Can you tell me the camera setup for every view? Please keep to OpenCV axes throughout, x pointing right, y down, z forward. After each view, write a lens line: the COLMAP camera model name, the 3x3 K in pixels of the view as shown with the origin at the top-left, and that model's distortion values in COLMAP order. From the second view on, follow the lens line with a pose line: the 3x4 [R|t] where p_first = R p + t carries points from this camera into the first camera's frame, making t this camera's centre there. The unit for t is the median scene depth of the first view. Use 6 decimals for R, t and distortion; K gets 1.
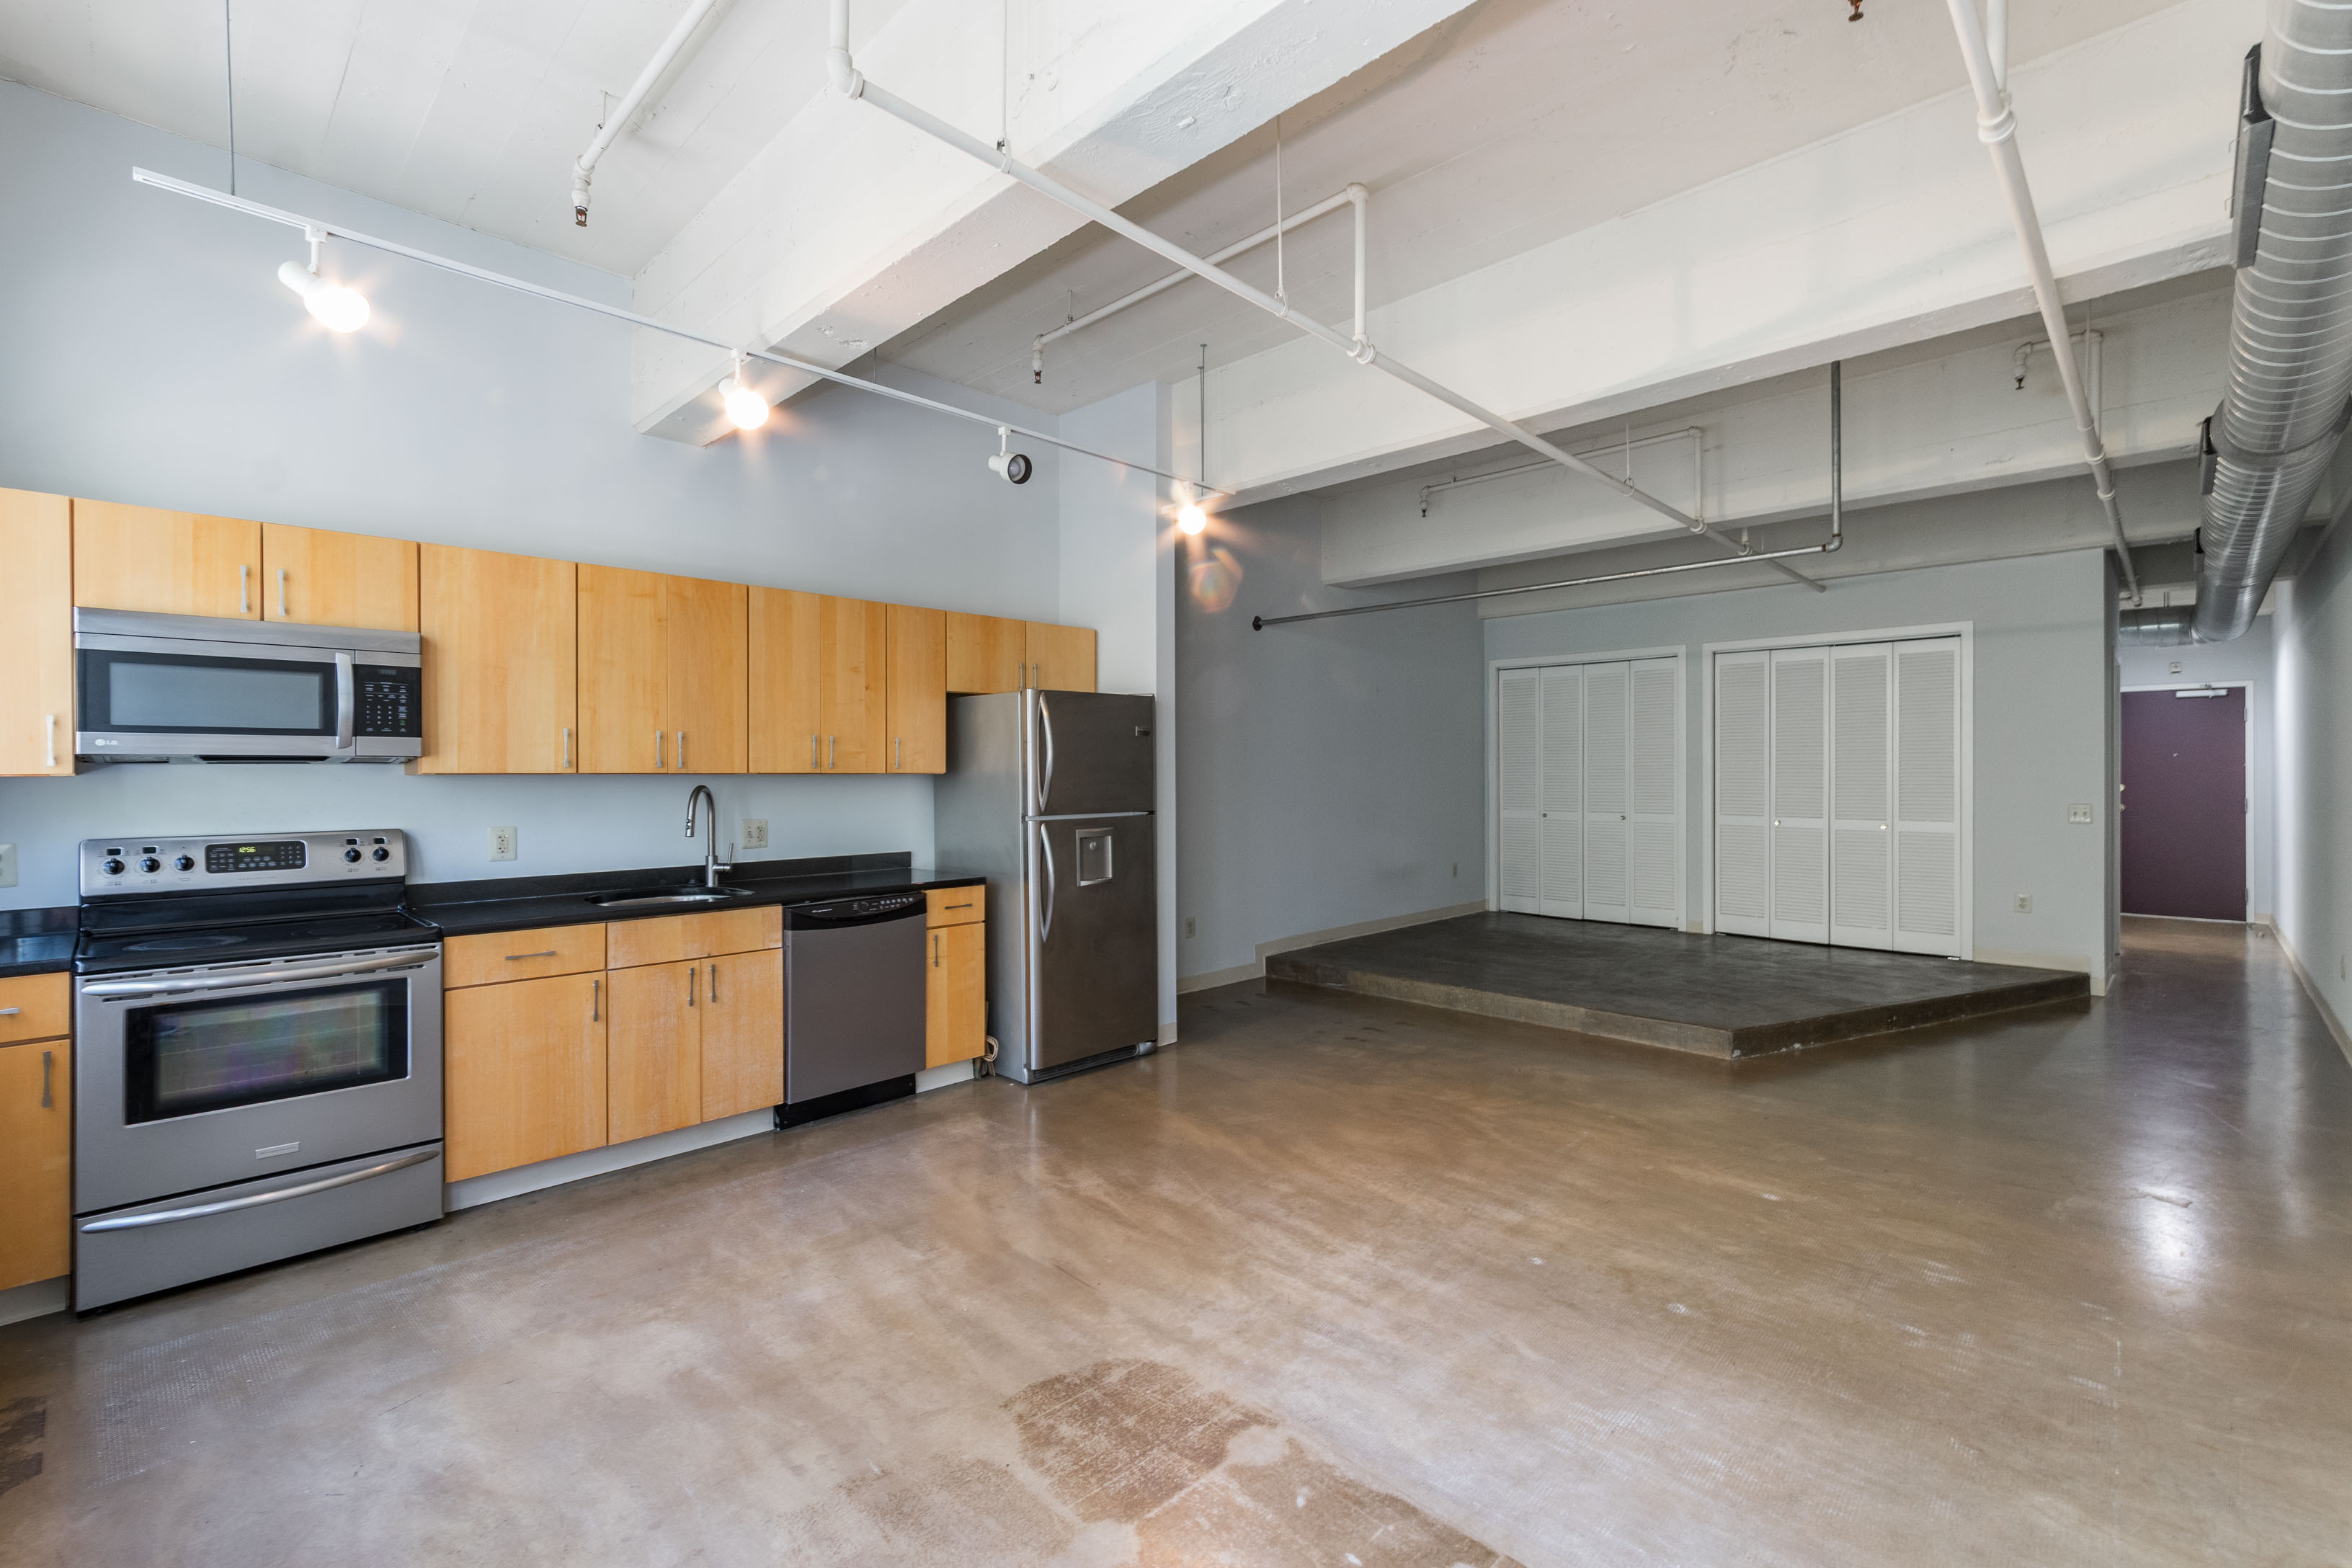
lens RADIAL K [[1050.1, 0, 1221.9], [0, 1050.1, 772.7], [0, 0, 1]] dist [-0.017731, 0.008687]
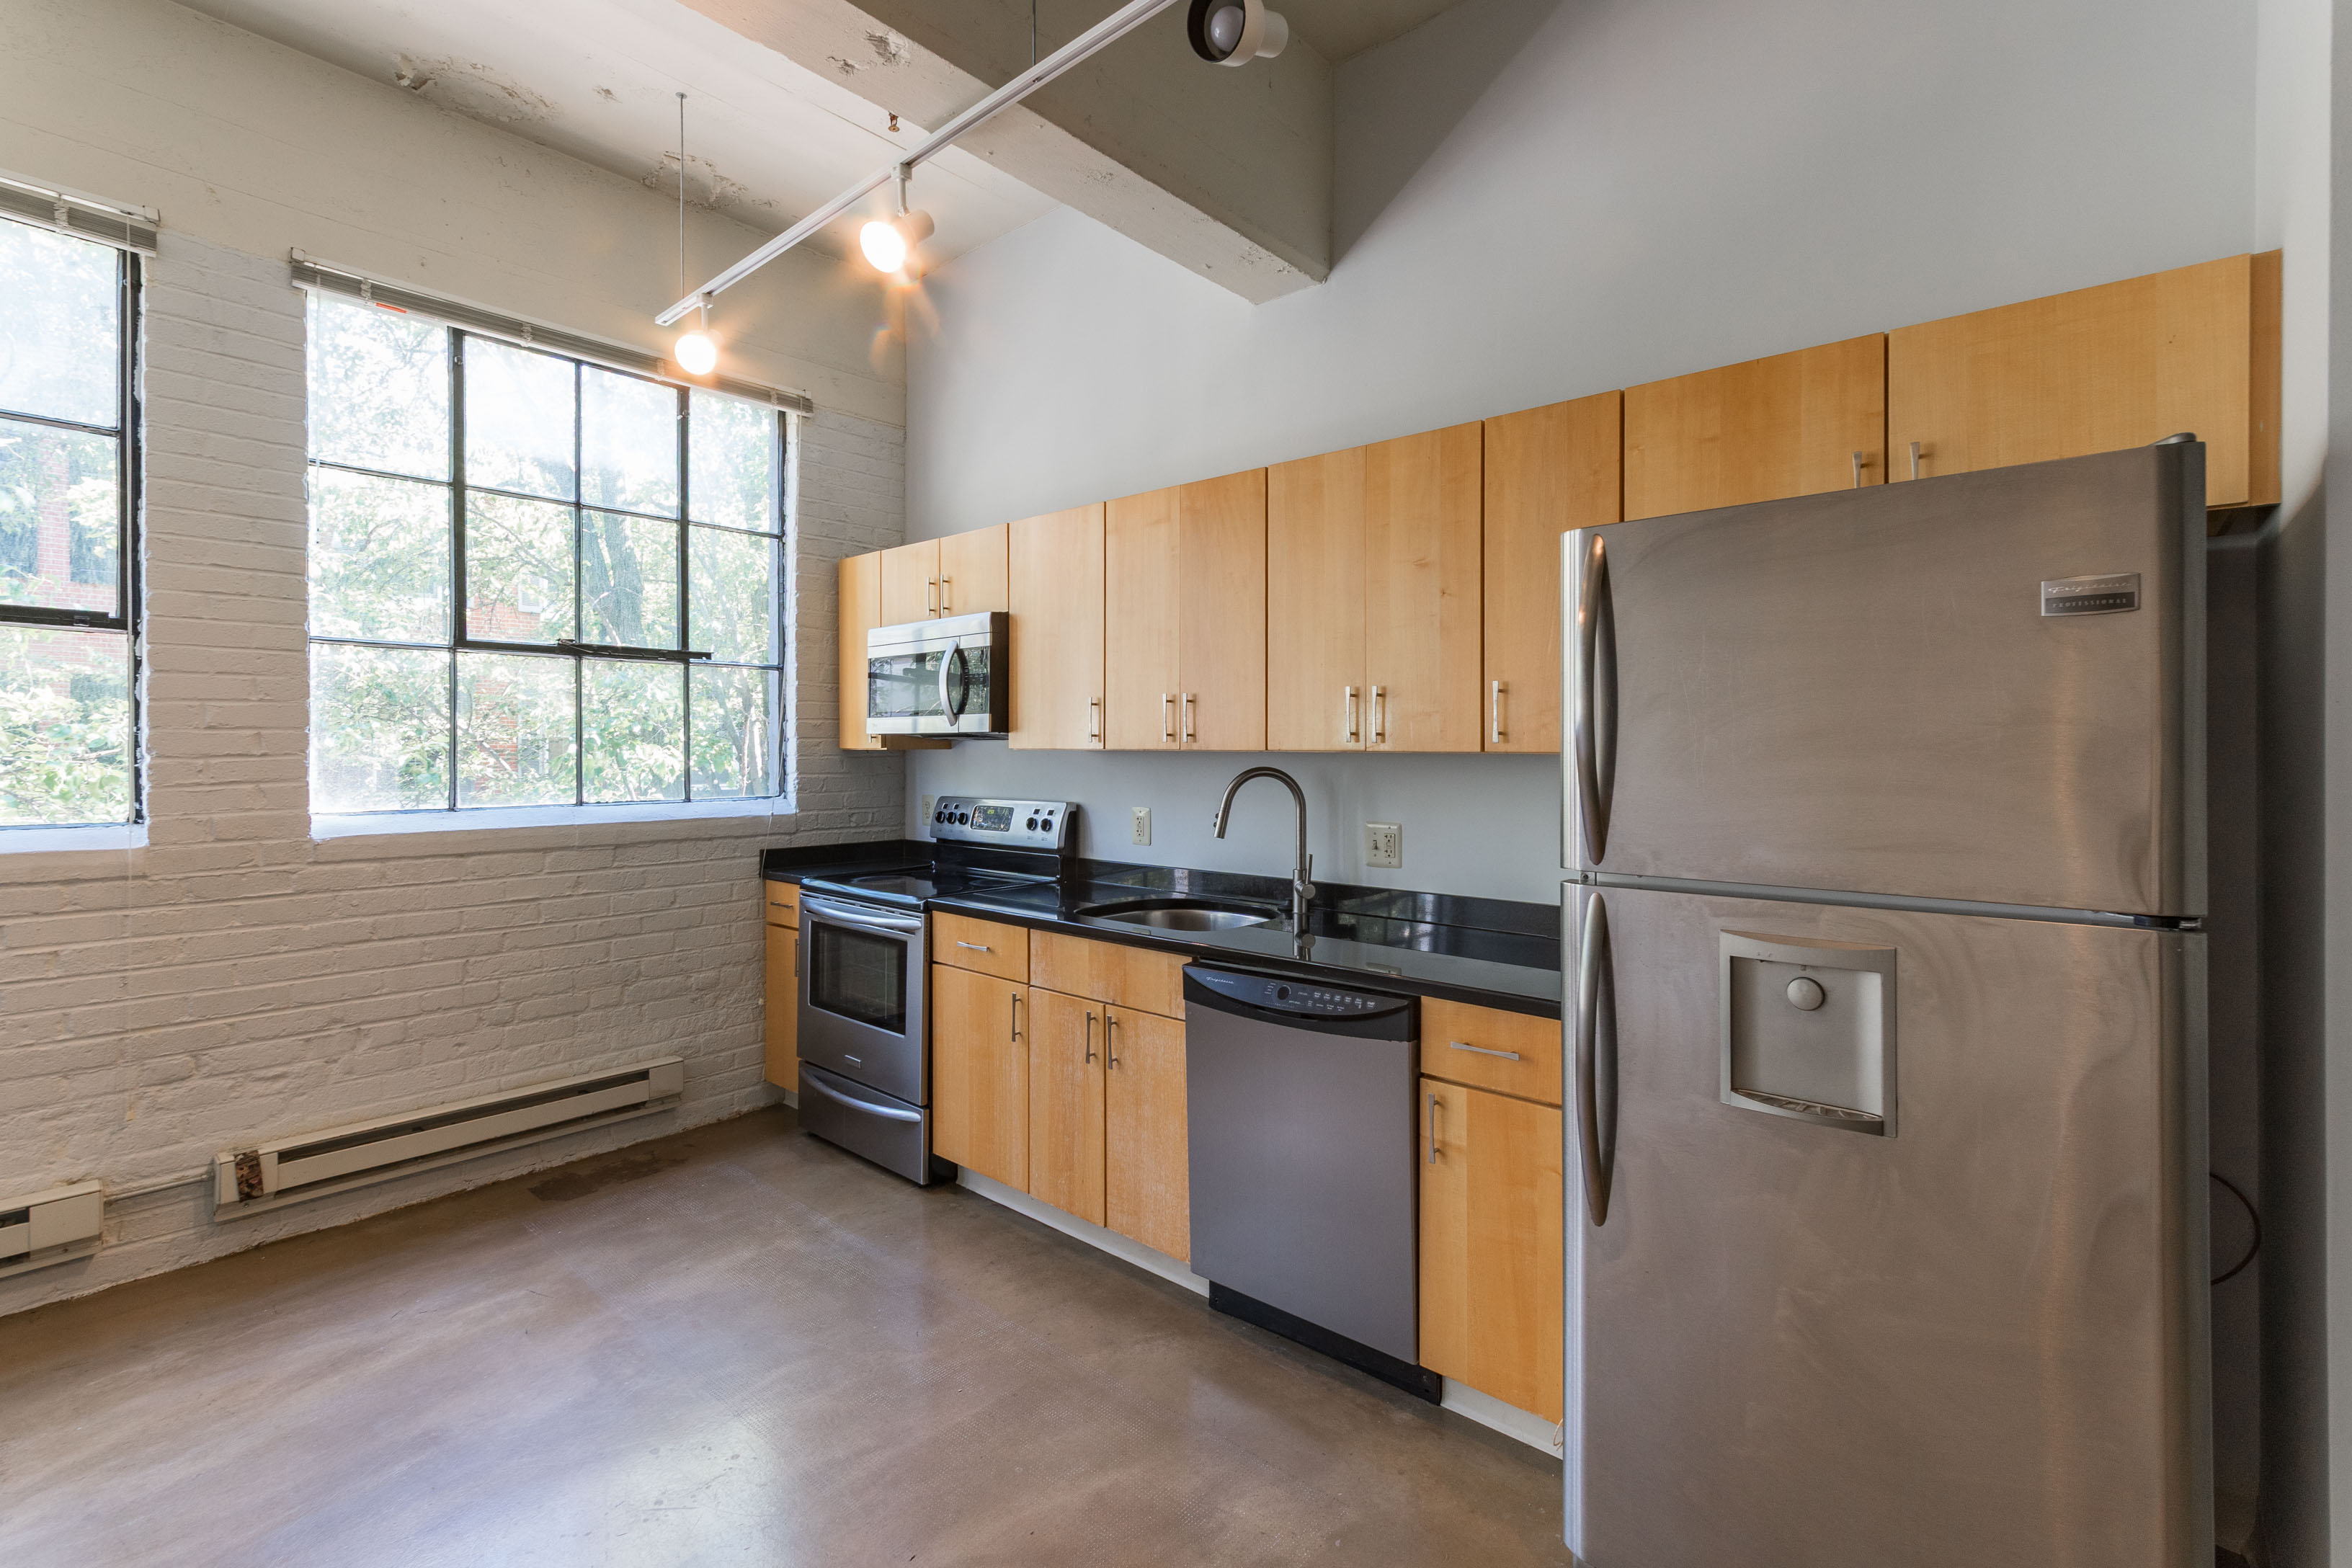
lens RADIAL K [[1040.6, 0, 1130.5], [0, 1040.6, 740.0], [0, 0, 1]] dist [-0.000096, -0.000085]
pose [[0.010361, -0.003456, -0.999940, 0.234760], [-0.002744, 0.999990, -0.003485, -0.004039], [0.999943, 0.002780, 0.010351, 1.024684]]
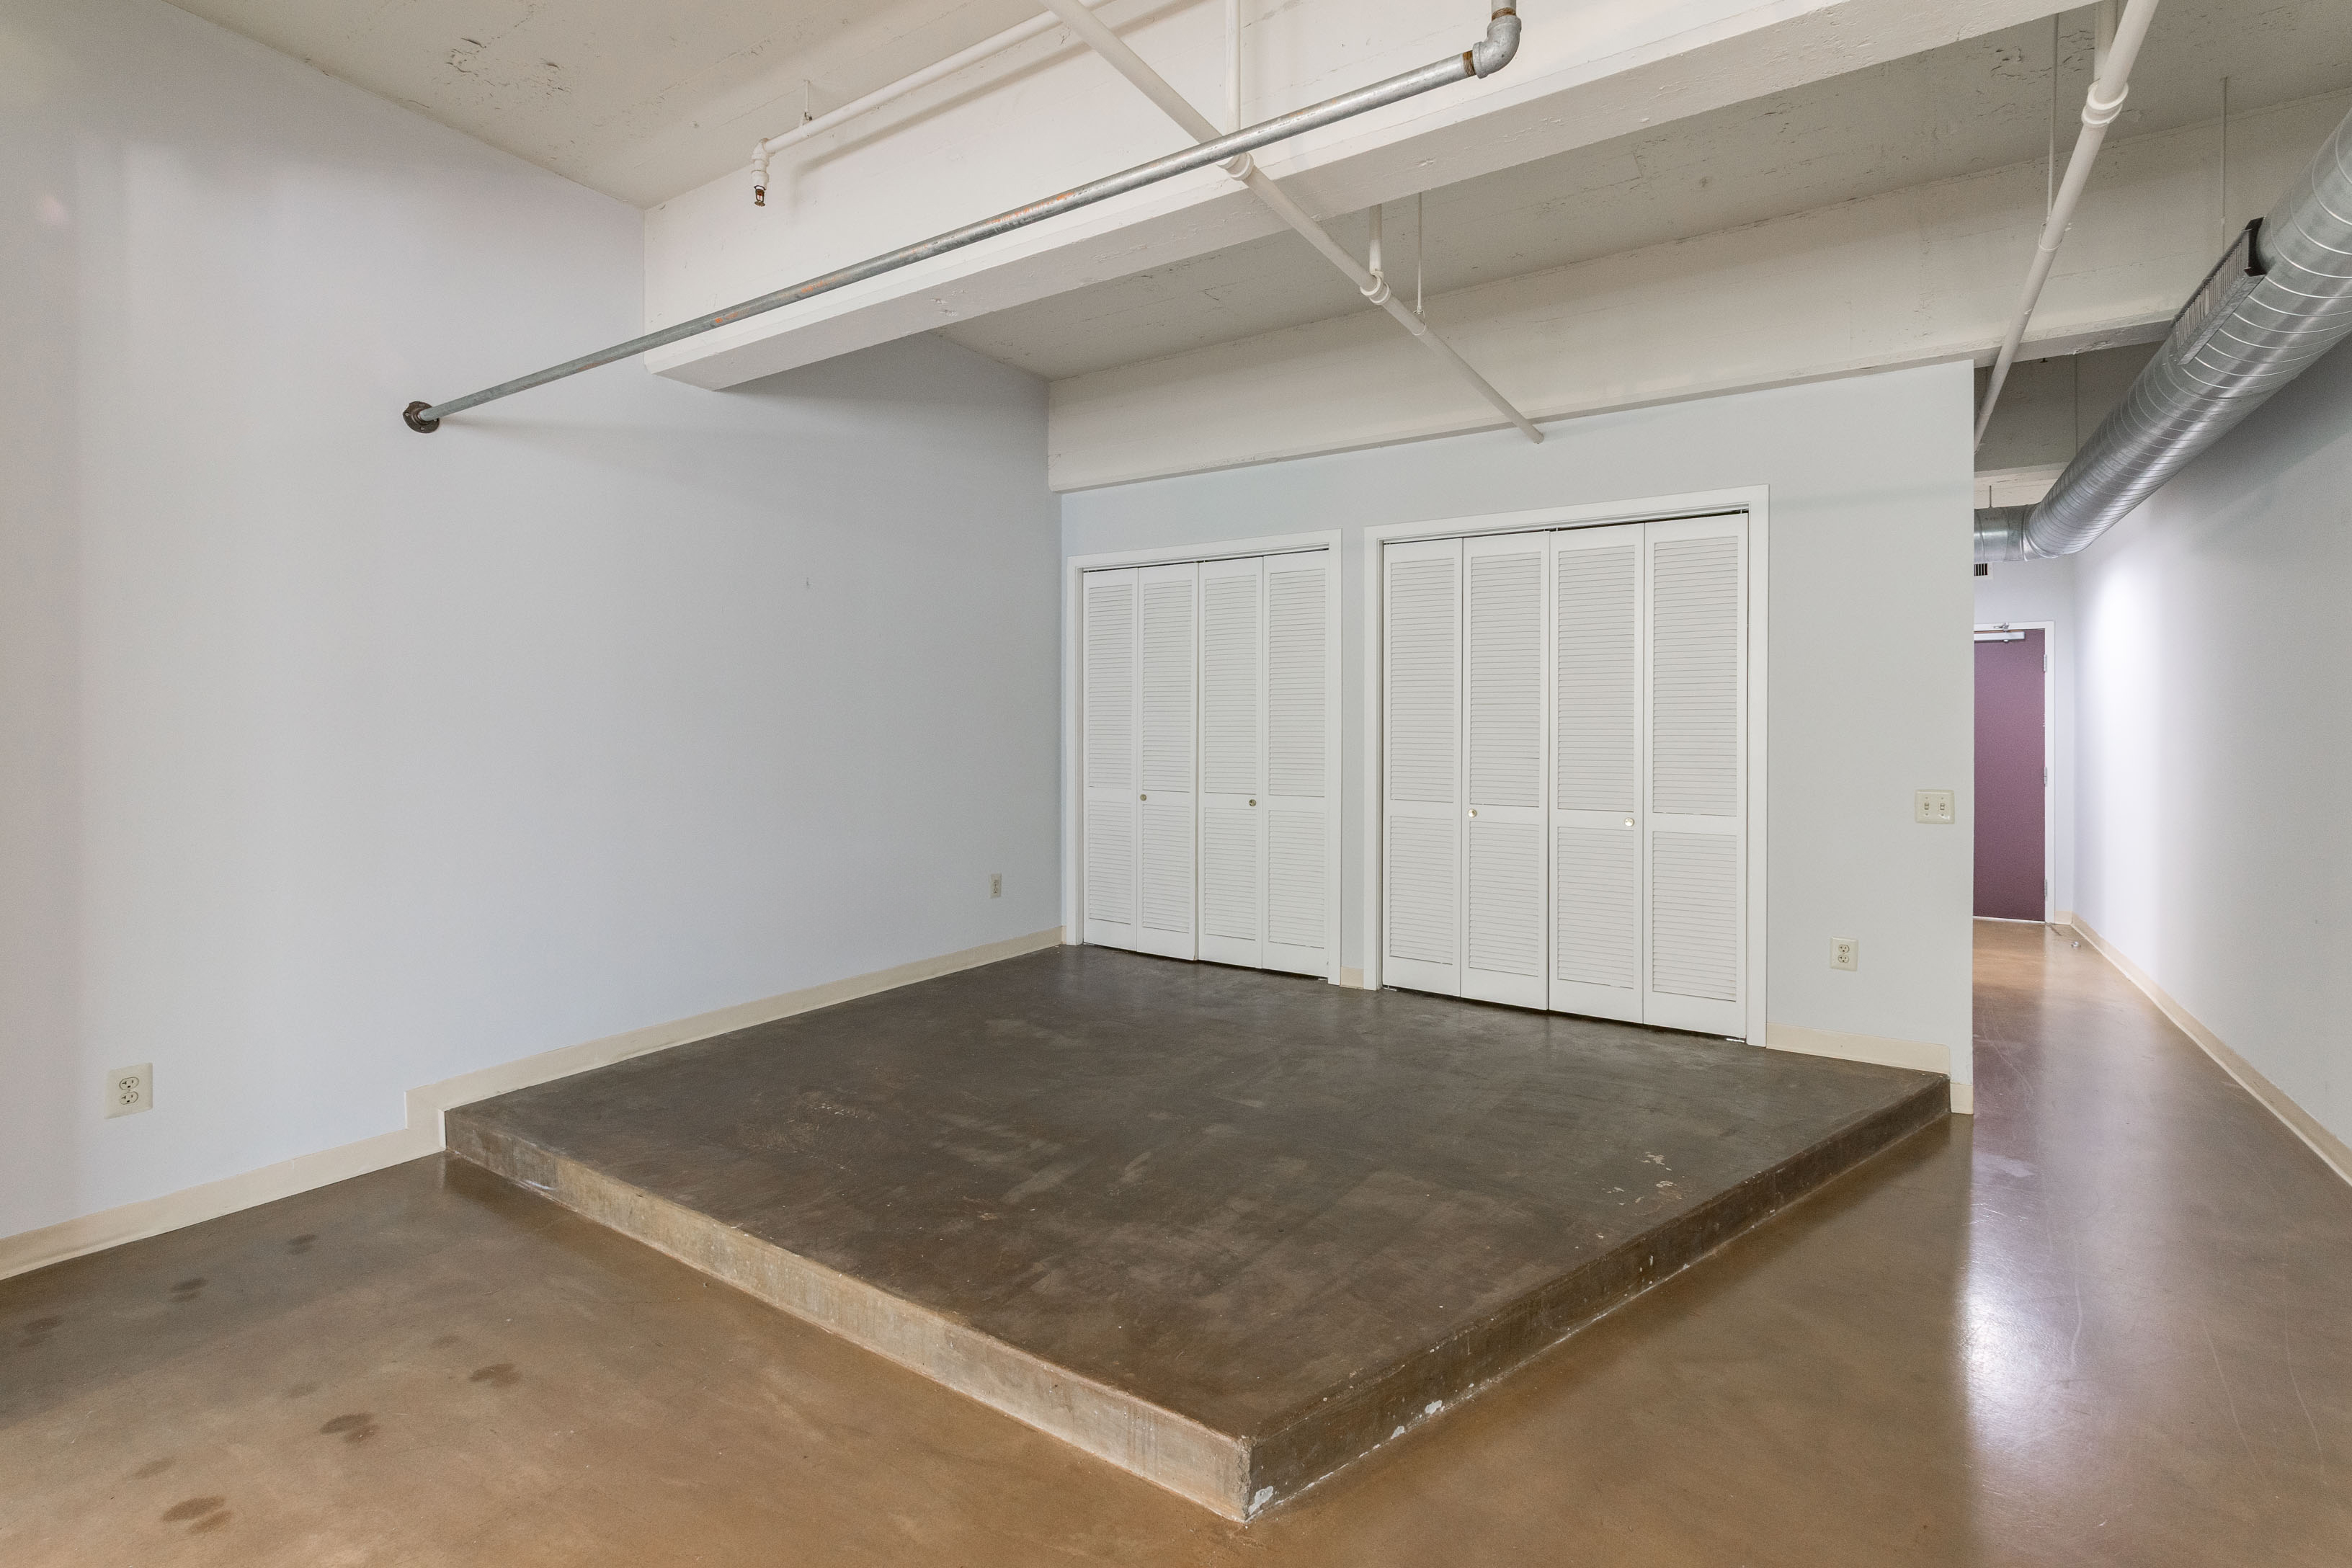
lens RADIAL K [[1043.3, 0, 1212.6], [0, 1043.3, 726.1], [0, 0, 1]] dist [0.007986, -0.000244]
pose [[0.982871, 0.006993, 0.184161, 0.544821], [-0.007099, 0.999975, -0.000085, -0.008098], [-0.184157, -0.001224, 0.982896, 0.858227]]
